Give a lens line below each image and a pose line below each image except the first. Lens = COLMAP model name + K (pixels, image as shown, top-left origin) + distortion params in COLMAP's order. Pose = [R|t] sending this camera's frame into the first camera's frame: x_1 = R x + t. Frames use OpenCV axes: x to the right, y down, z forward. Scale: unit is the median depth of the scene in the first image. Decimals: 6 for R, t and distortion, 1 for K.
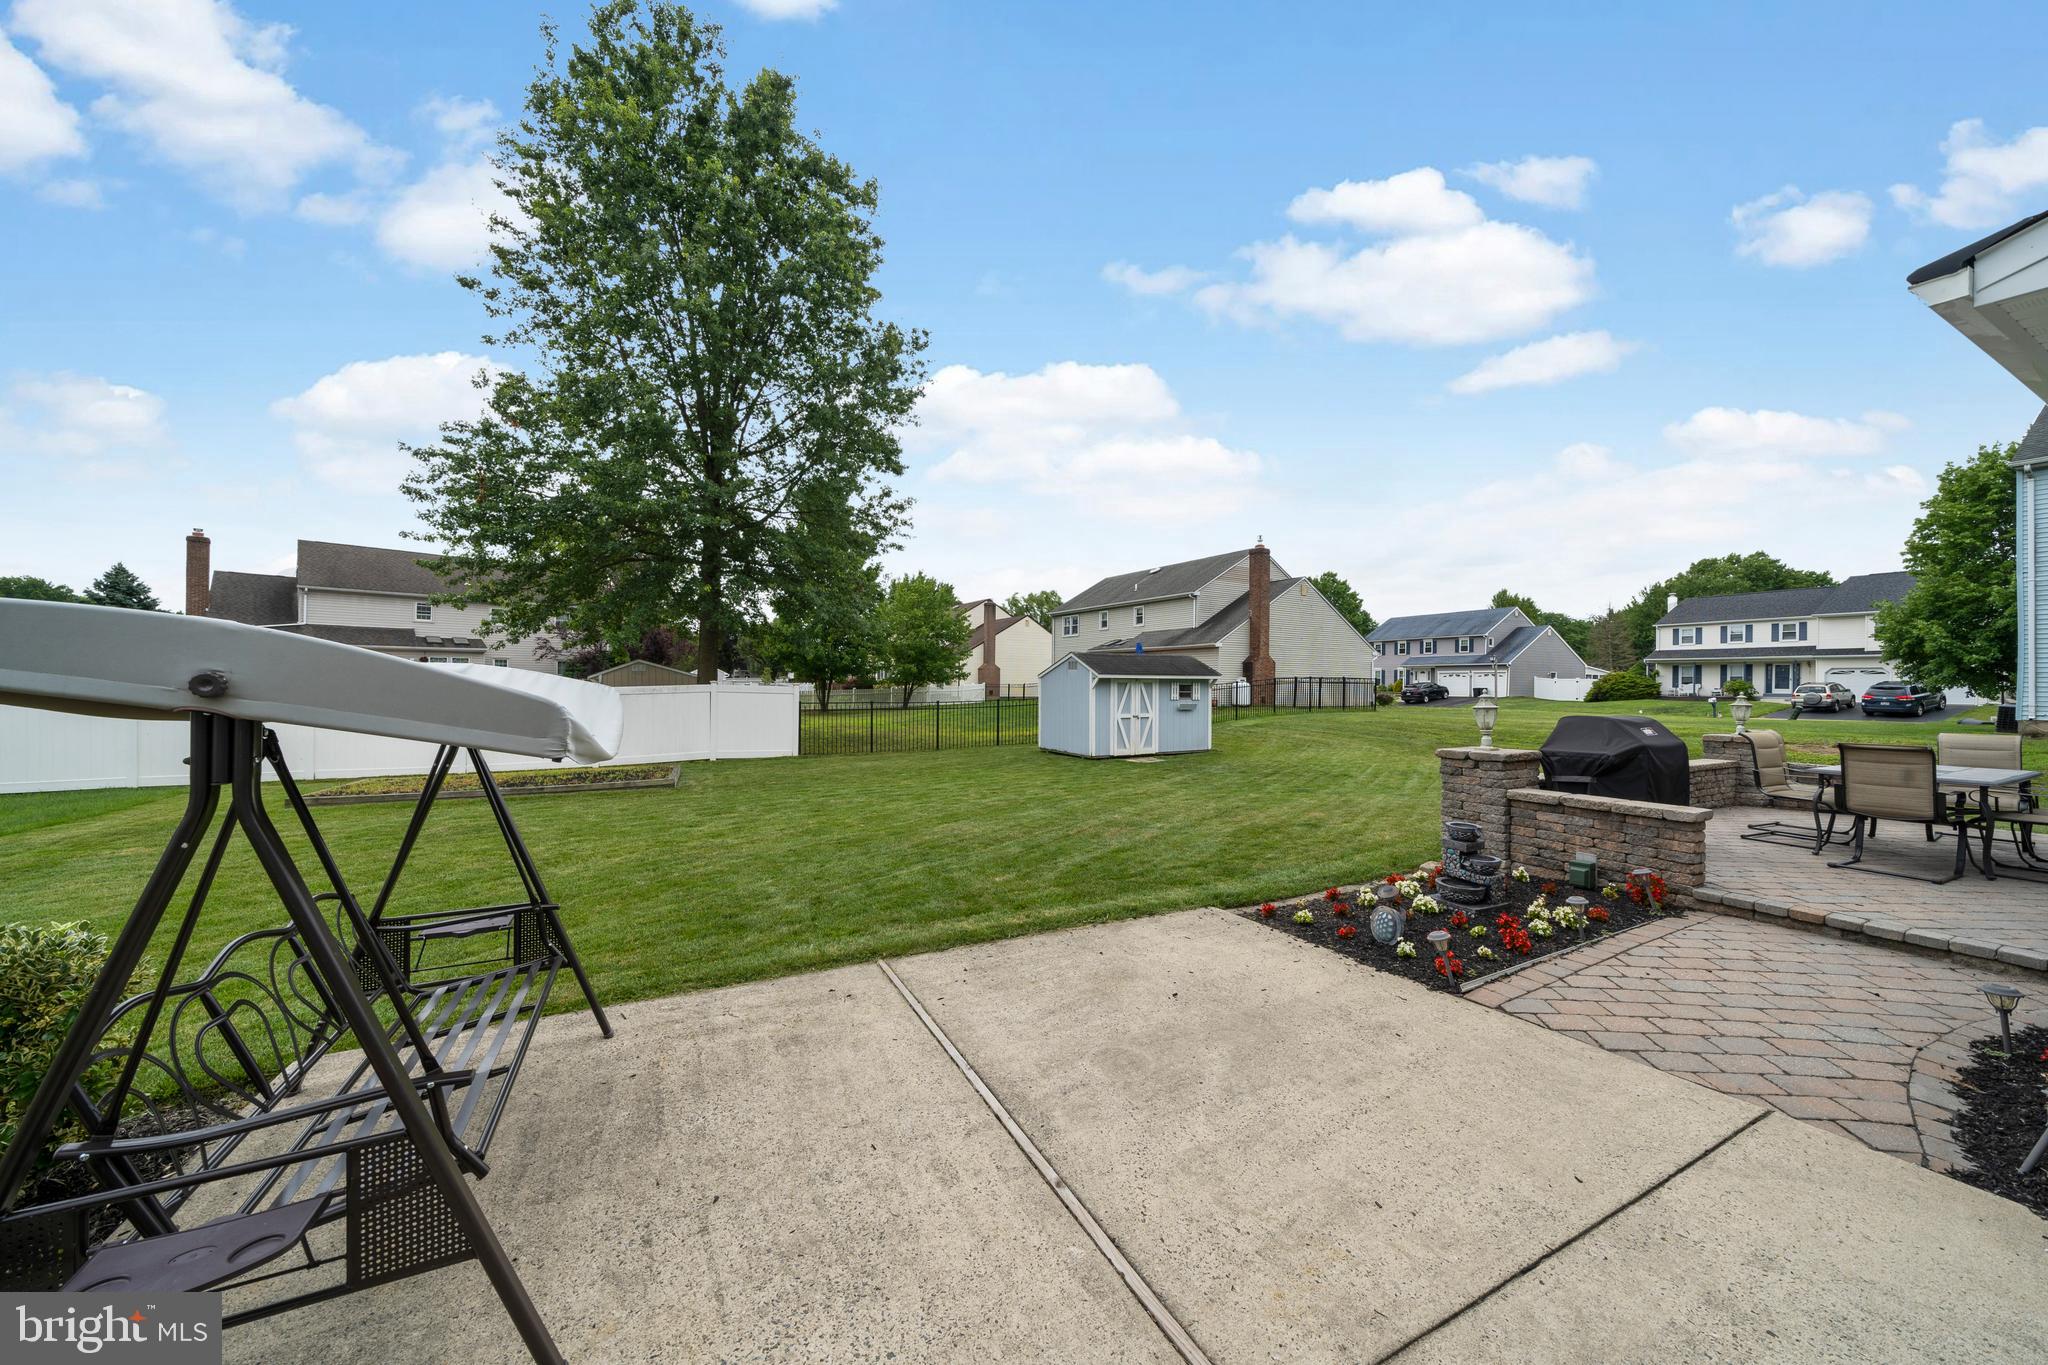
lens RADIAL K [[698.3, 0, 1030.8], [0, 698.3, 675.3], [0, 0, 1]] dist [-0.001623, -0.000004]
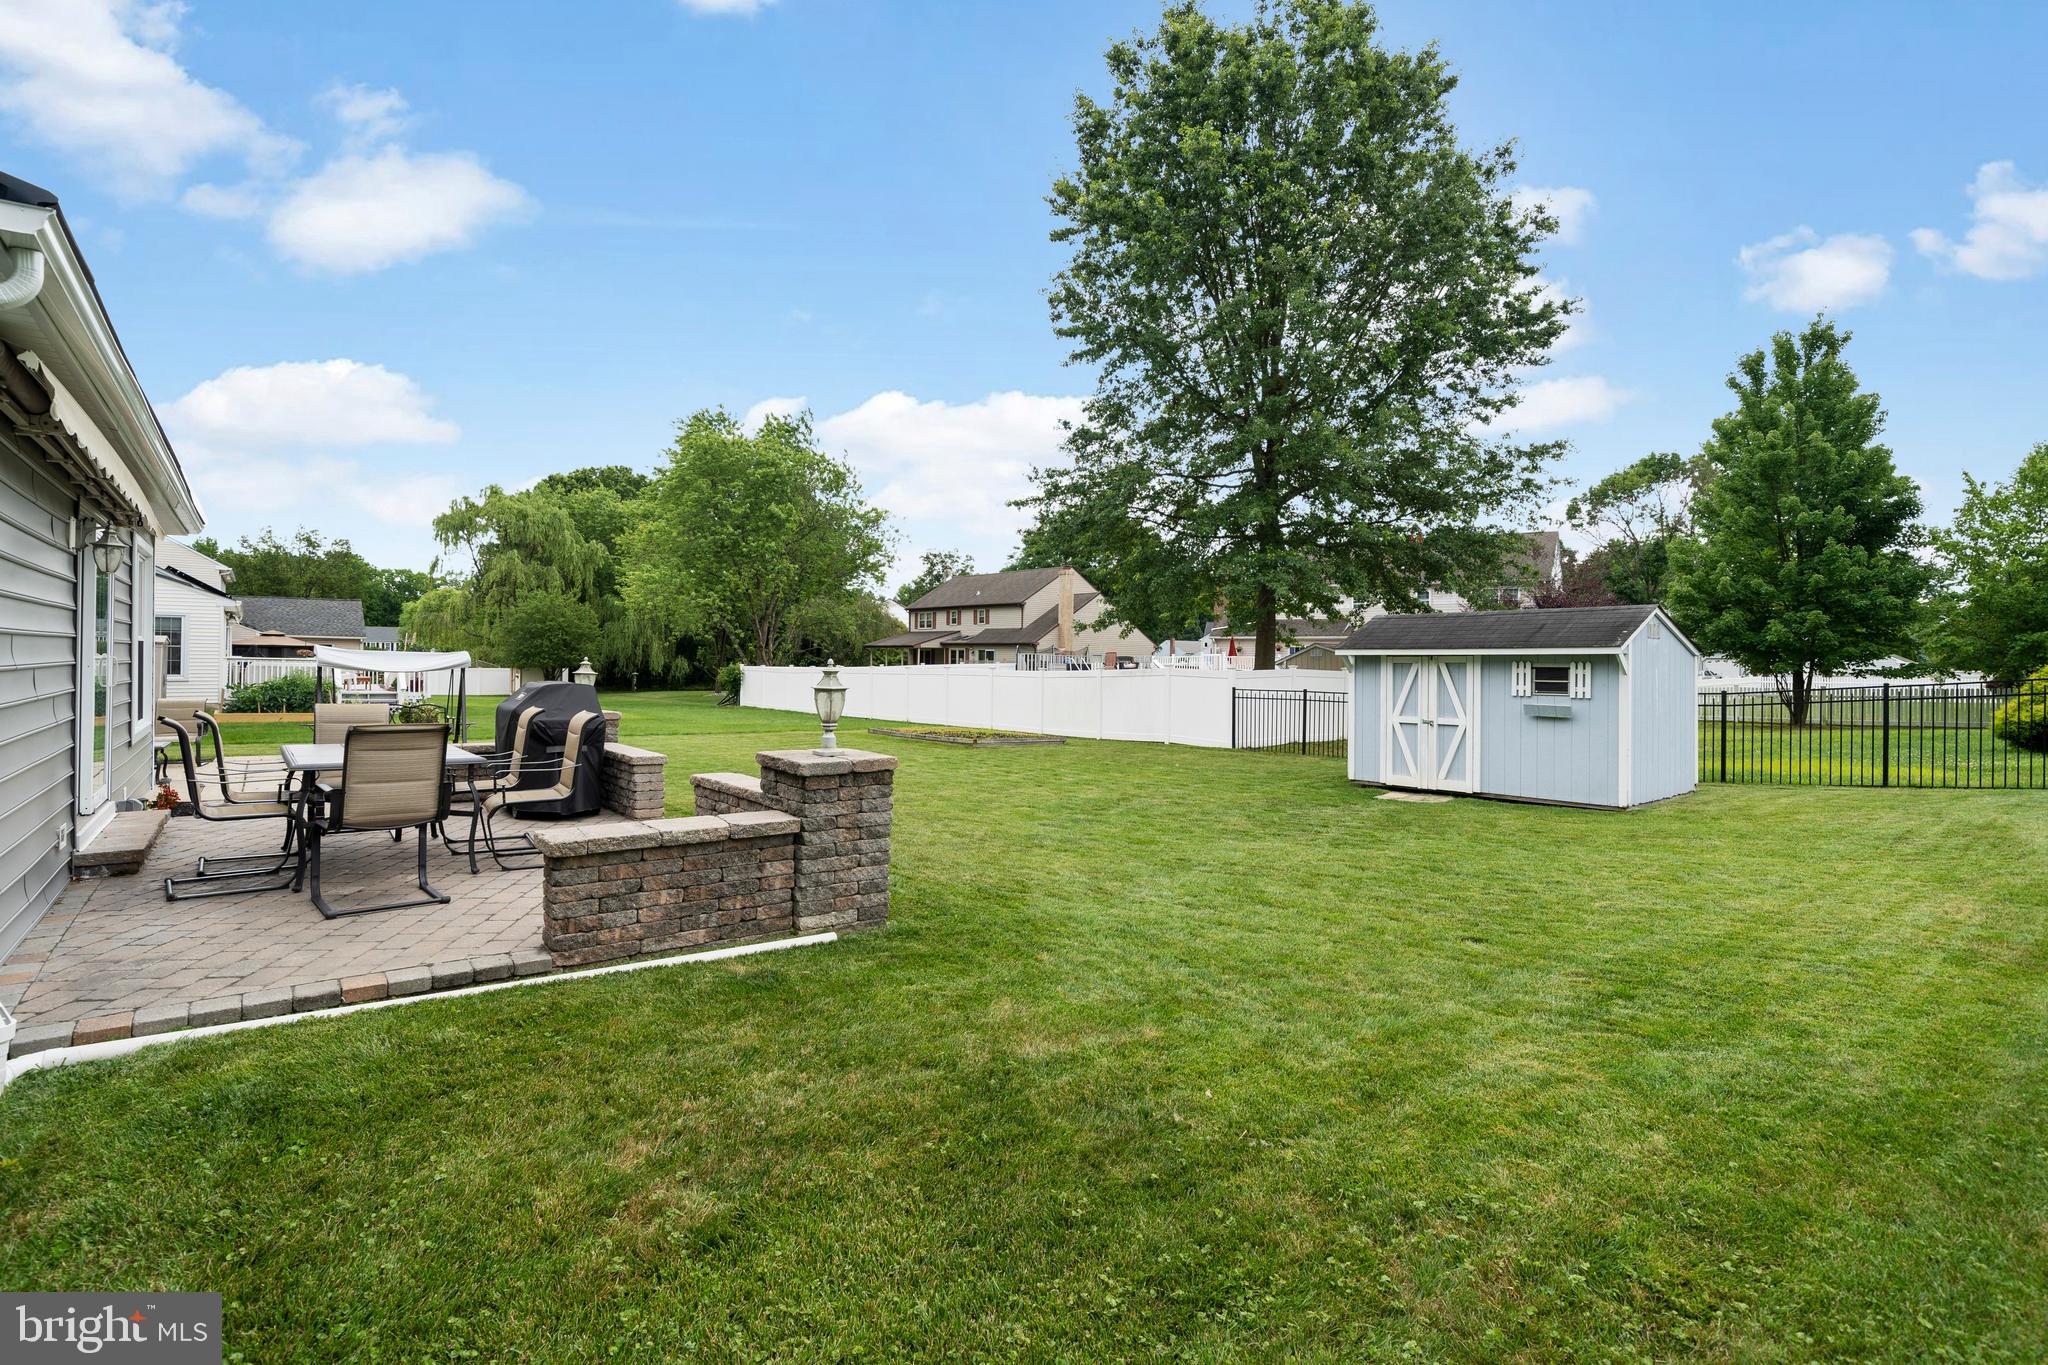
lens RADIAL K [[961.9, 0, 1012.1], [0, 961.9, 651.8], [0, 0, 1]] dist [0.004410, 0.000551]
pose [[0.192954, -0.019776, -0.981009, 0.859094], [0.002082, 0.999803, -0.019746, 0.016797], [0.981206, 0.001767, 0.192957, 0.514219]]
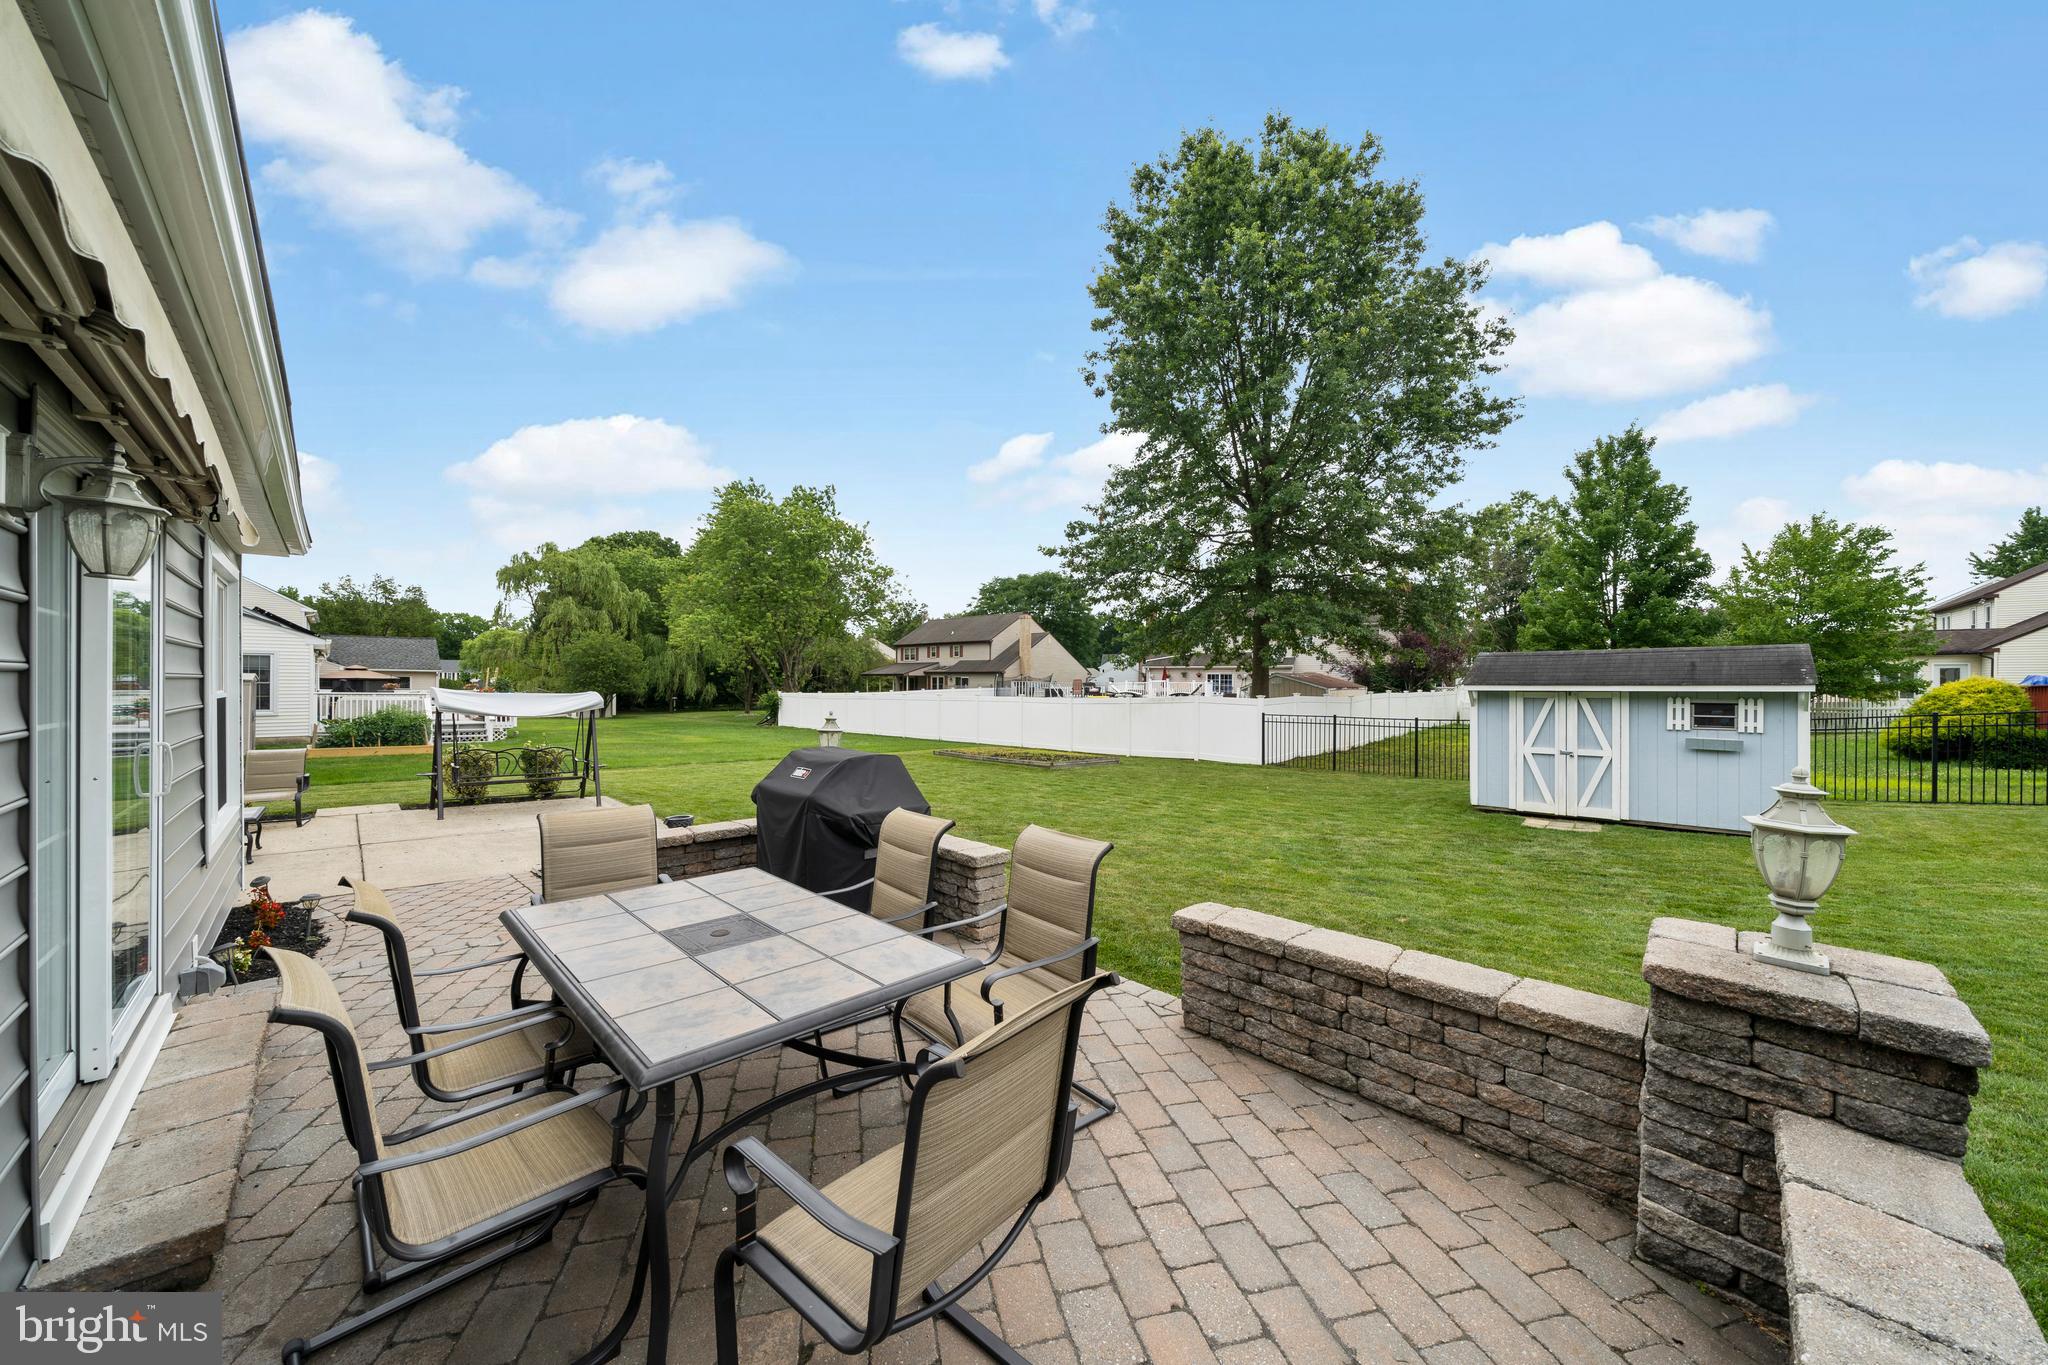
lens RADIAL K [[711.2, 0, 1024.0], [0, 711.2, 682.5], [0, 0, 1]] dist [-0.001842, -0.000123]
pose [[0.297029, -0.012806, -0.954782, 0.603421], [0.010065, 0.999897, -0.010280, -0.000804], [0.954815, -0.006556, 0.297127, 0.363346]]
